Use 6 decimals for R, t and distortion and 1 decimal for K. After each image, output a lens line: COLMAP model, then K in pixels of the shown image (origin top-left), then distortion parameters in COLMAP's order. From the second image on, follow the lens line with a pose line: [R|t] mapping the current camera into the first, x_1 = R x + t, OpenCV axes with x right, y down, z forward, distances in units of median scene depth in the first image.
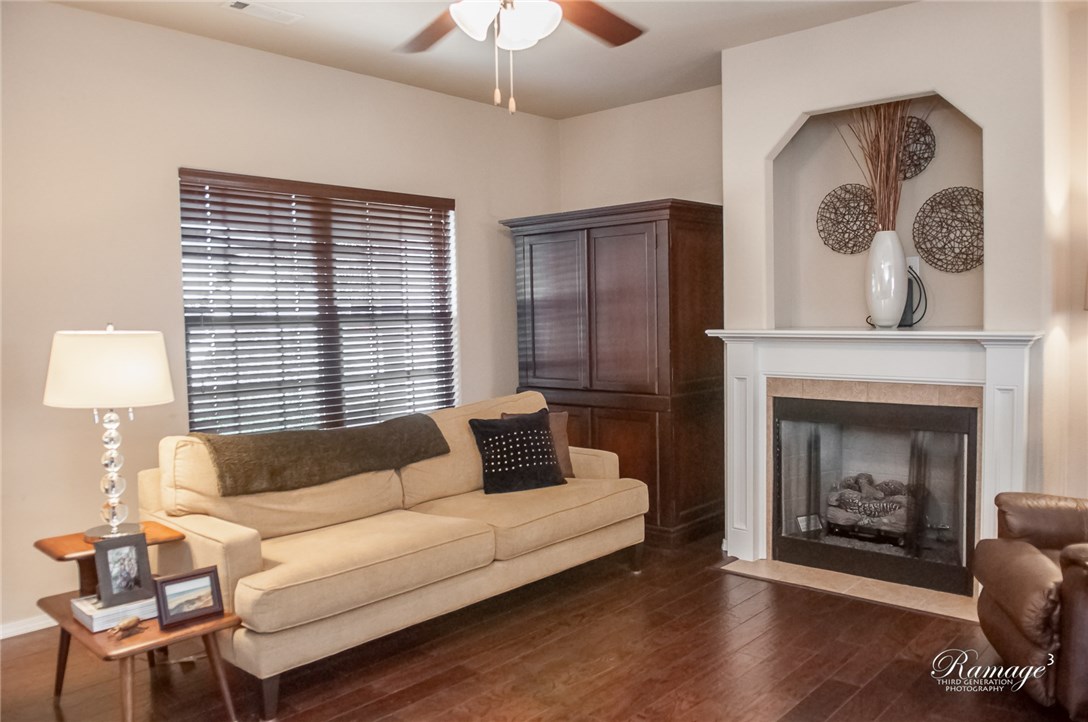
lens RADIAL K [[816.4, 0, 505.2], [0, 816.4, 359.1], [0, 0, 1]] dist [-0.011541, -0.029509]
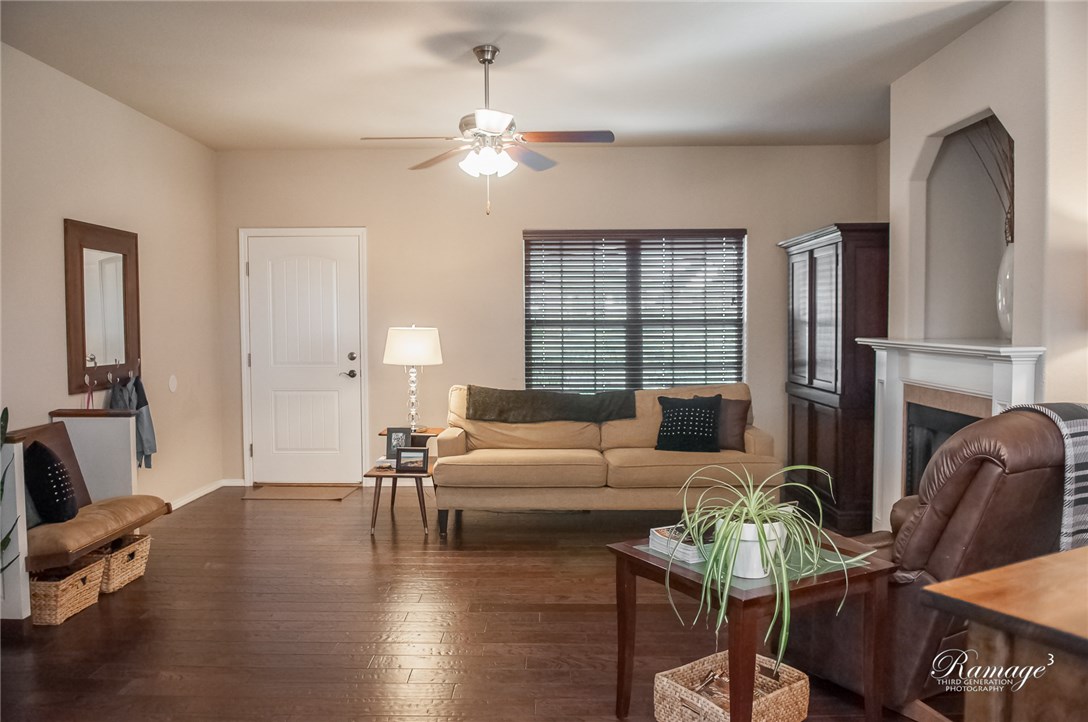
lens RADIAL K [[794.6, 0, 535.2], [0, 794.6, 358.7], [0, 0, 1]] dist [-0.027546, 0.000883]
pose [[0.671928, 0.049827, -0.738938, 0.824442], [-0.047051, 0.998591, 0.024551, -0.014259], [0.739120, 0.018271, 0.673326, -0.070673]]
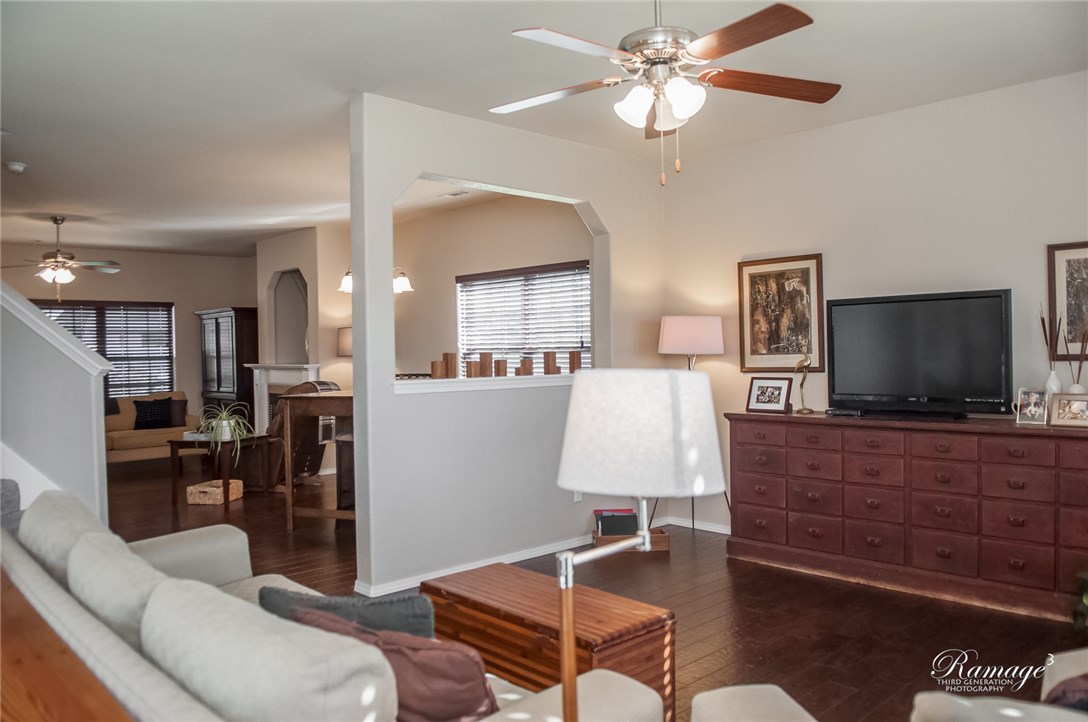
lens RADIAL K [[794.6, 0, 535.2], [0, 794.6, 358.7], [0, 0, 1]] dist [-0.027546, 0.000883]
pose [[0.998306, 0.001628, -0.058158, 1.306164], [-0.004108, 0.999086, -0.042547, 0.045240], [0.058036, 0.042714, 0.997400, -1.297650]]
